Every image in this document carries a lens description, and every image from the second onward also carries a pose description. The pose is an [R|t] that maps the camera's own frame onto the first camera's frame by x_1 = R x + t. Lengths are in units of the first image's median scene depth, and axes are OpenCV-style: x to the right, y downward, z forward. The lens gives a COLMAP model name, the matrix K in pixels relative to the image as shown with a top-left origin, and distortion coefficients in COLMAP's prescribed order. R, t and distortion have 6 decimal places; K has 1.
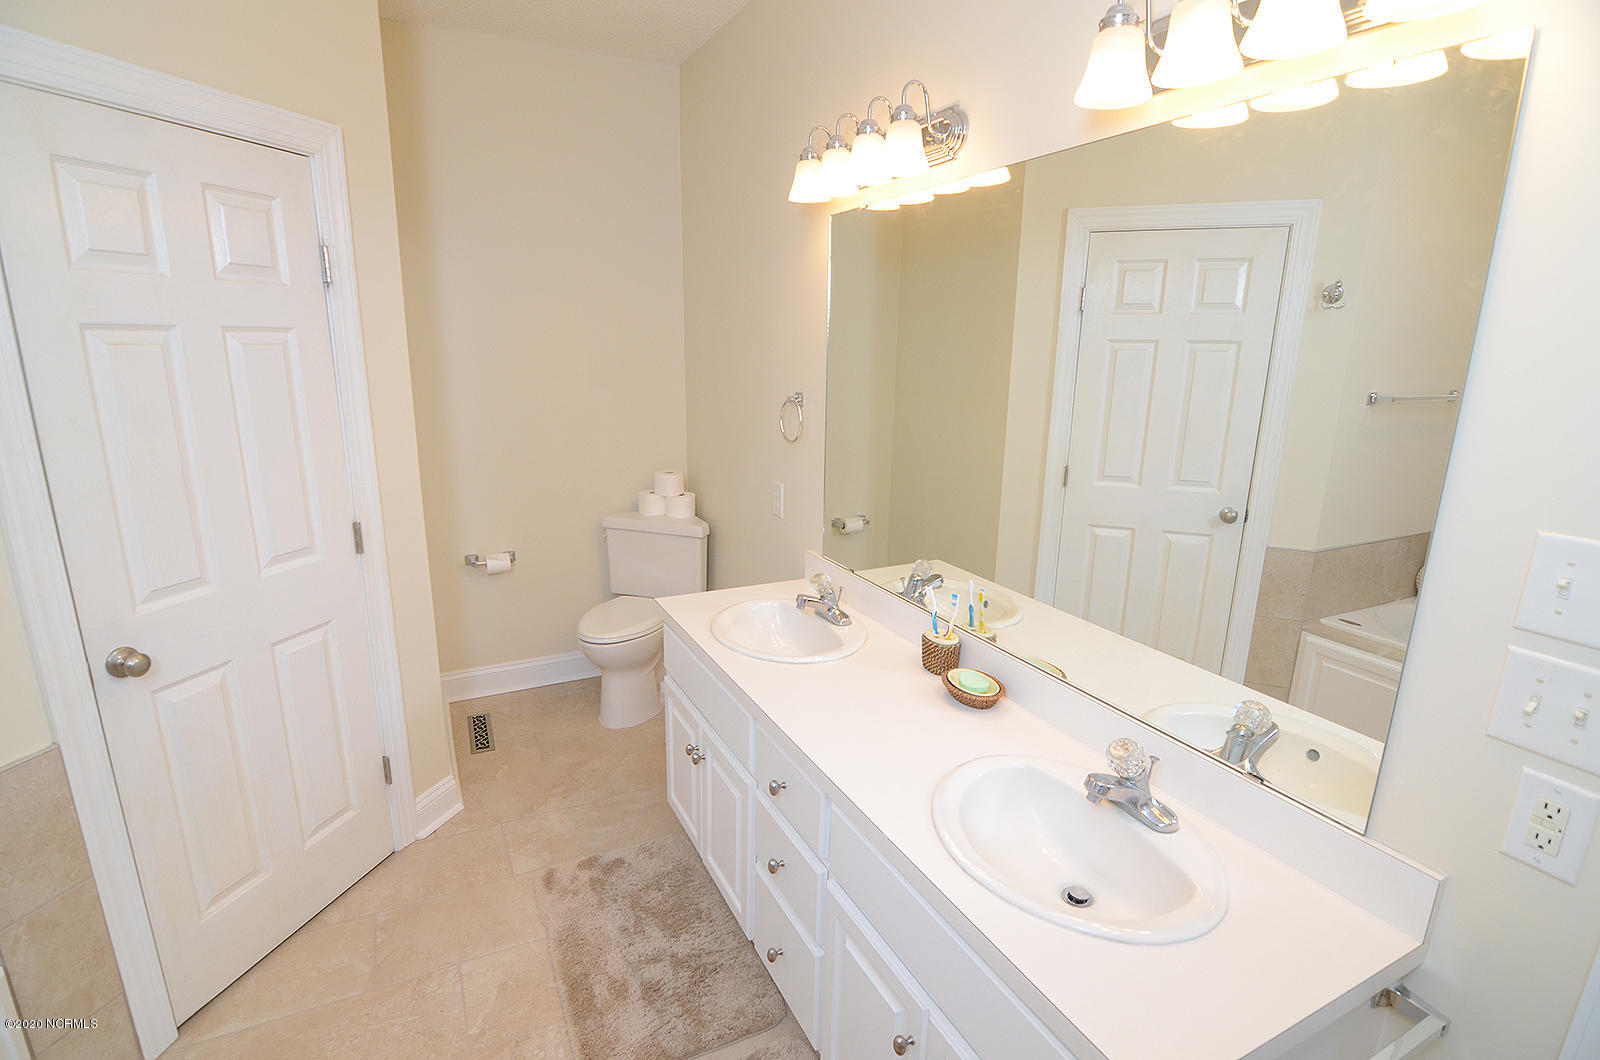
lens RADIAL K [[774.1, 0, 805.9], [0, 774.1, 536.0], [0, 0, 1]] dist [-0.016706, -0.002450]
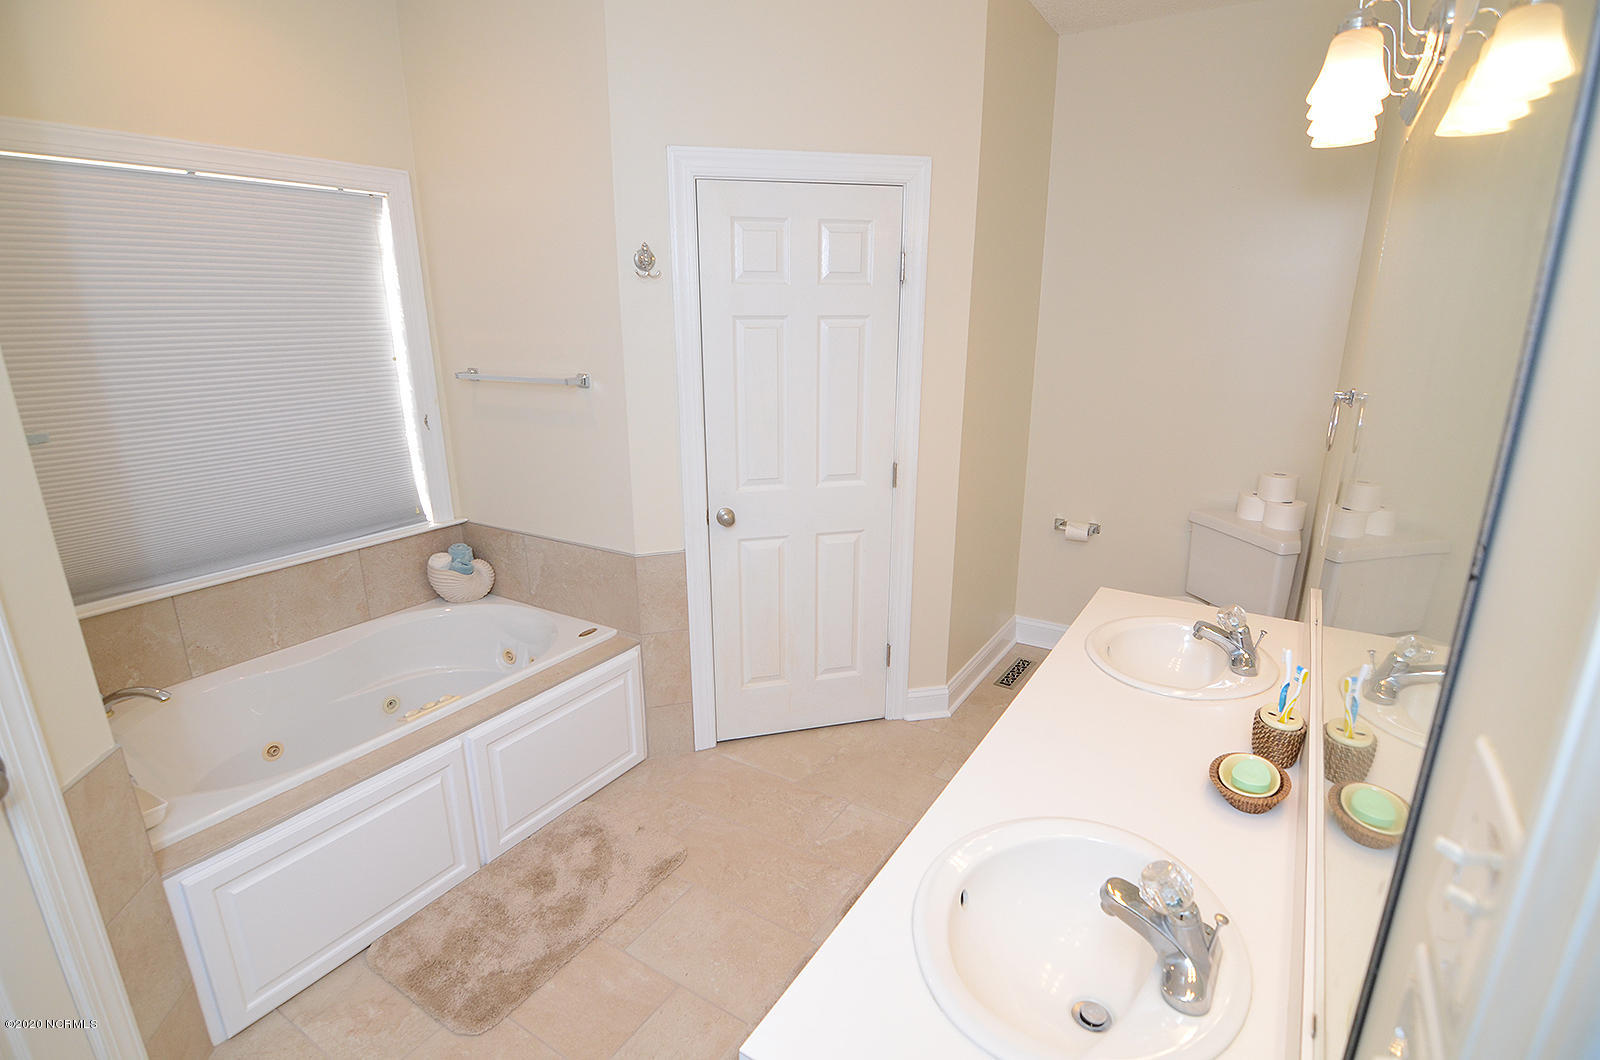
lens RADIAL K [[774.1, 0, 802.3], [0, 774.1, 537.2], [0, 0, 1]] dist [-0.016706, -0.002450]
pose [[0.511853, 0.216789, -0.831269, 0.528755], [-0.198140, 0.971338, 0.131313, -0.041624], [0.835911, 0.097495, 0.540137, 0.183285]]
